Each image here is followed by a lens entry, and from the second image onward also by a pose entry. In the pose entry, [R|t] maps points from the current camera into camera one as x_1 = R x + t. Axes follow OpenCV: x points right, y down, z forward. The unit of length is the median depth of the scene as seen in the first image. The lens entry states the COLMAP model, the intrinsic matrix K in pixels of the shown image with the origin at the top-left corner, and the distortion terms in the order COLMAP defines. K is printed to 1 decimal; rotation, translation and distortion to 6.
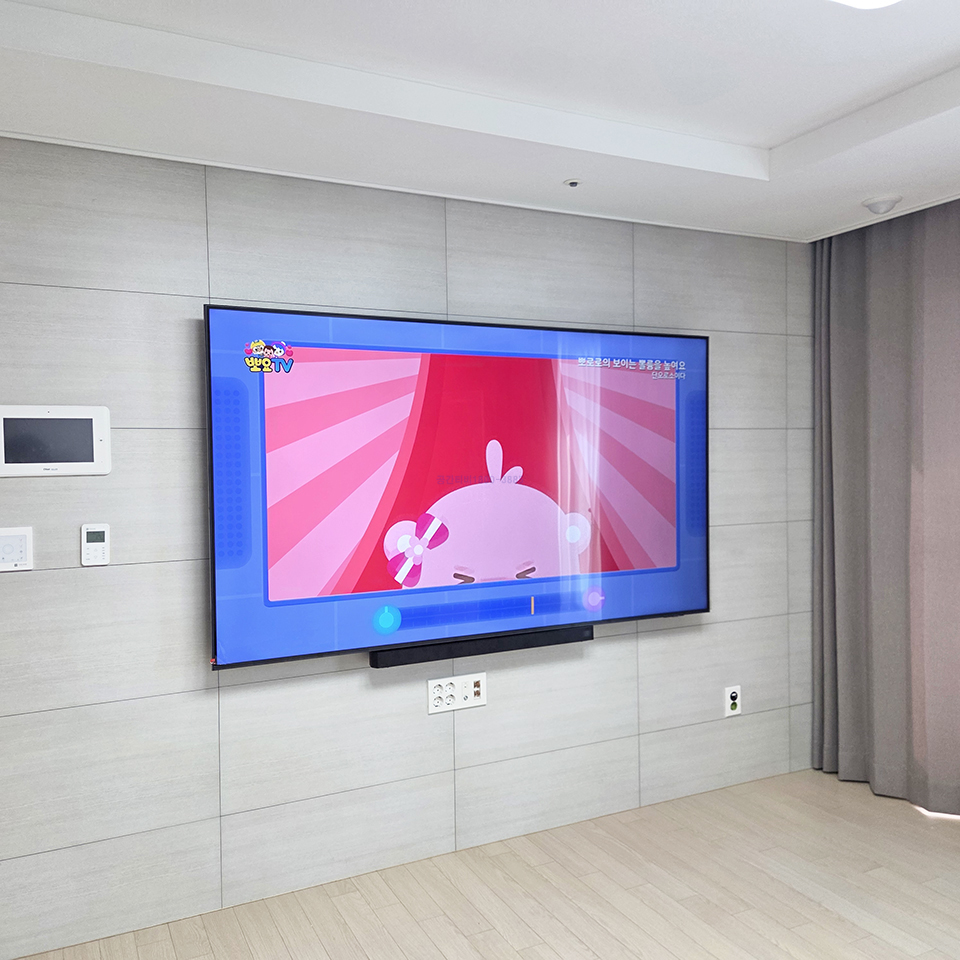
lens RADIAL K [[823.6, 0, 465.4], [0, 823.6, 473.9], [0, 0, 1]] dist [0.004810, 0.005194]
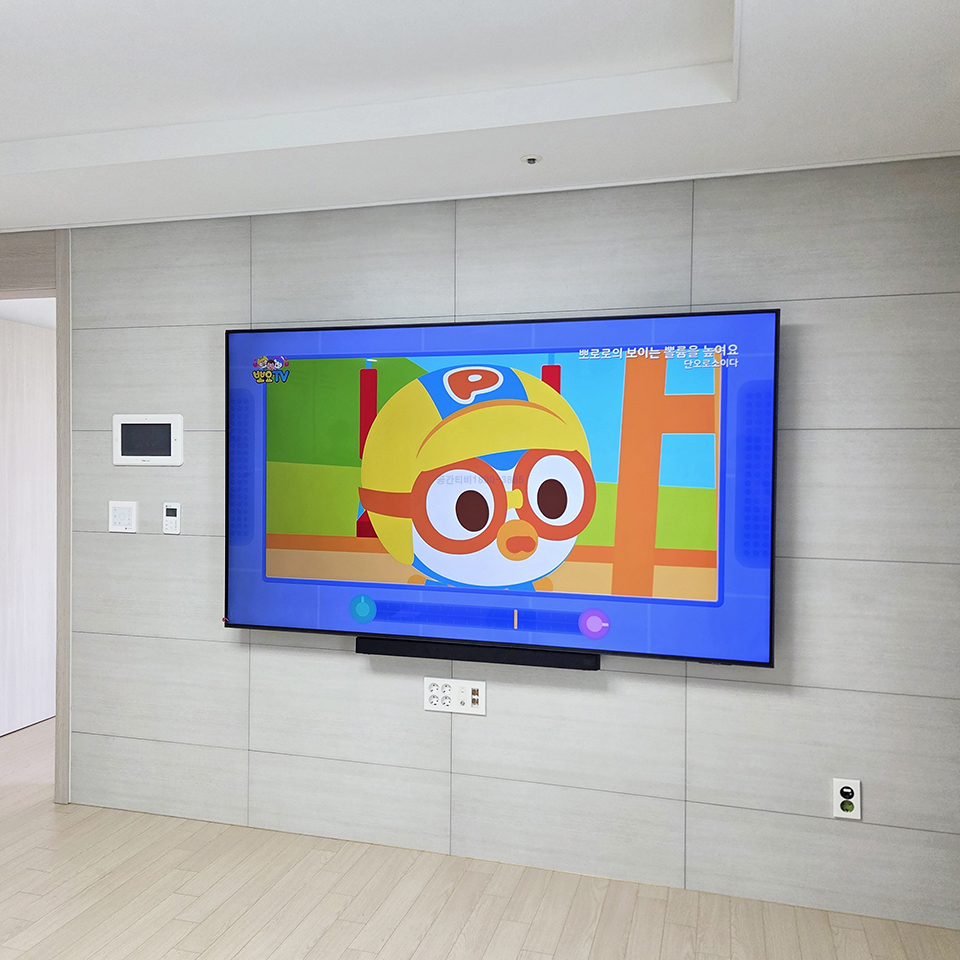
lens RADIAL K [[825.3, 0, 484.3], [0, 825.3, 473.4], [0, 0, 1]] dist [0.011063, -0.000828]
pose [[0.754351, 0.031209, -0.655729, 0.668588], [-0.033956, 0.999387, 0.008502, -0.012374], [0.655593, 0.015853, 0.754948, 0.269925]]
